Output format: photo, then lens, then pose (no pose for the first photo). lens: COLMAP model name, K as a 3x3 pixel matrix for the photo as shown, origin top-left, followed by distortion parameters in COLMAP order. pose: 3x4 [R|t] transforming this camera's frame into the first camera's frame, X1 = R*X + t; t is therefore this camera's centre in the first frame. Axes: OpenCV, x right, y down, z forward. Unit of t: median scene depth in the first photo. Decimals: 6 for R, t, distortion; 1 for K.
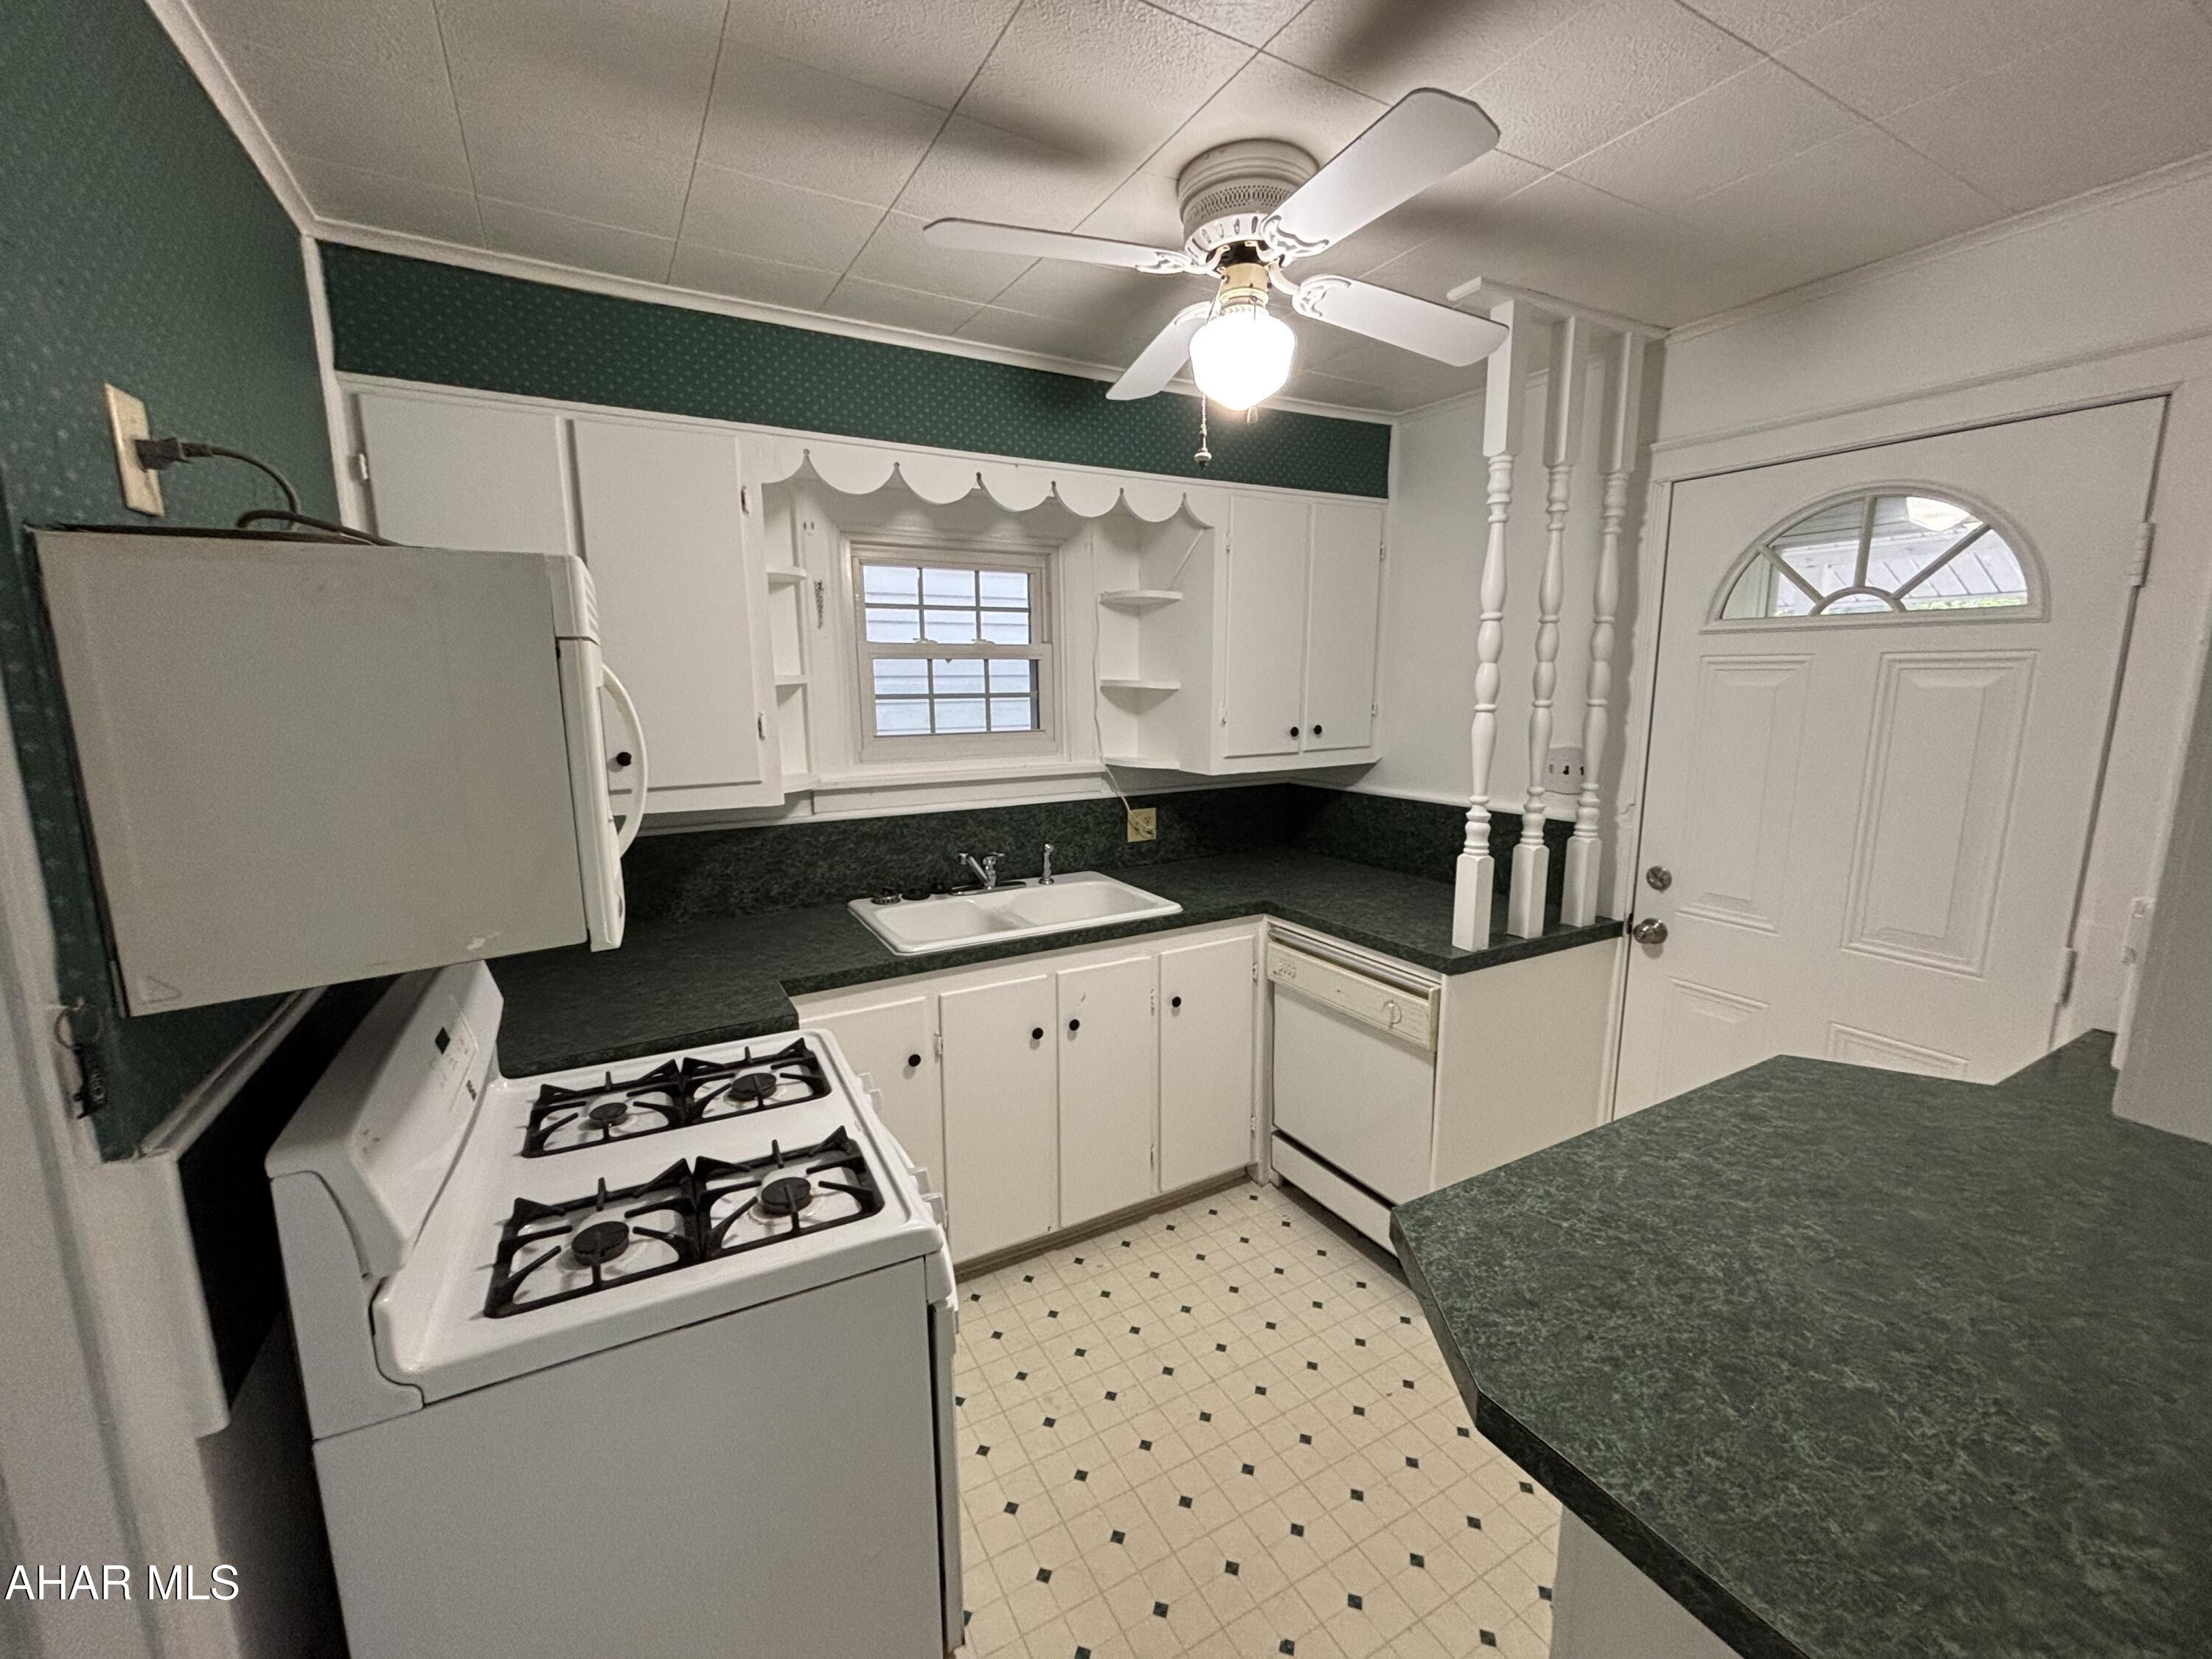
lens RADIAL K [[896.9, 0, 1104.9], [0, 896.9, 831.0], [0, 0, 1]] dist [0.002571, -0.000334]
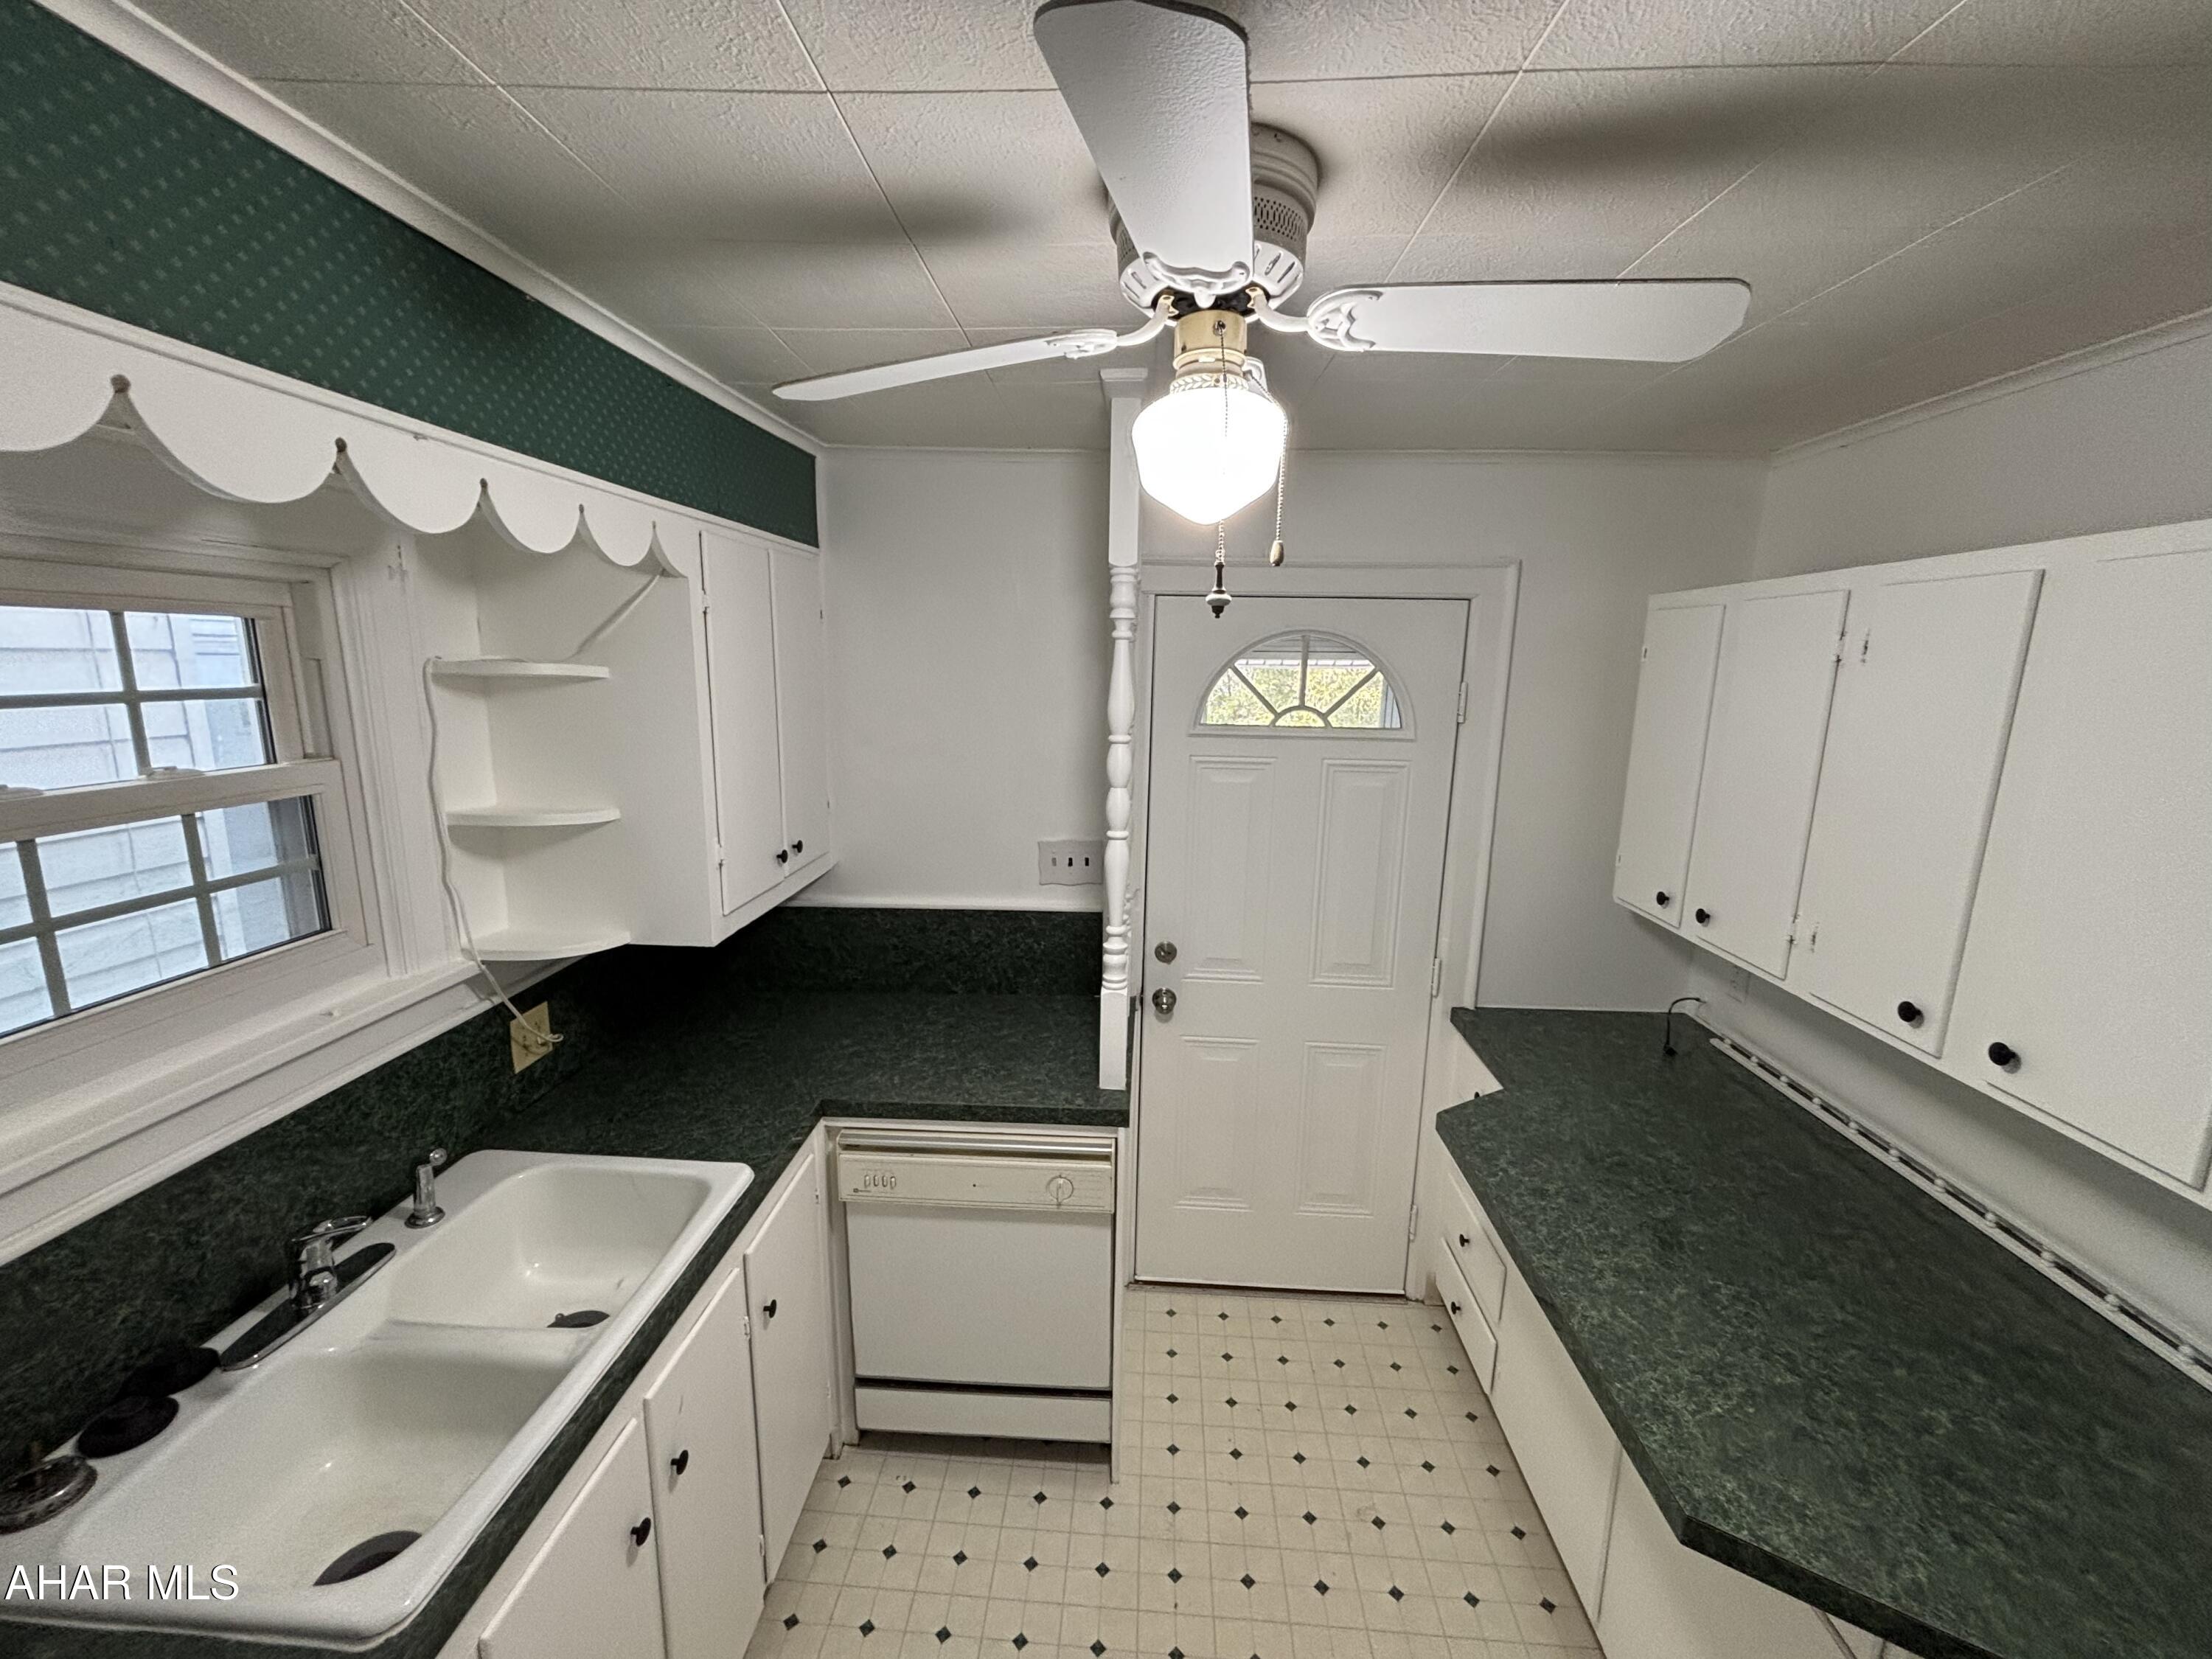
lens RADIAL K [[896.9, 0, 1101.5], [0, 896.9, 831.3], [0, 0, 1]] dist [0.002571, -0.000334]
pose [[0.534703, -0.142727, 0.832900, -0.267238], [0.121911, 0.988351, 0.091101, -0.171410], [-0.836200, 0.052827, 0.545874, 0.386225]]
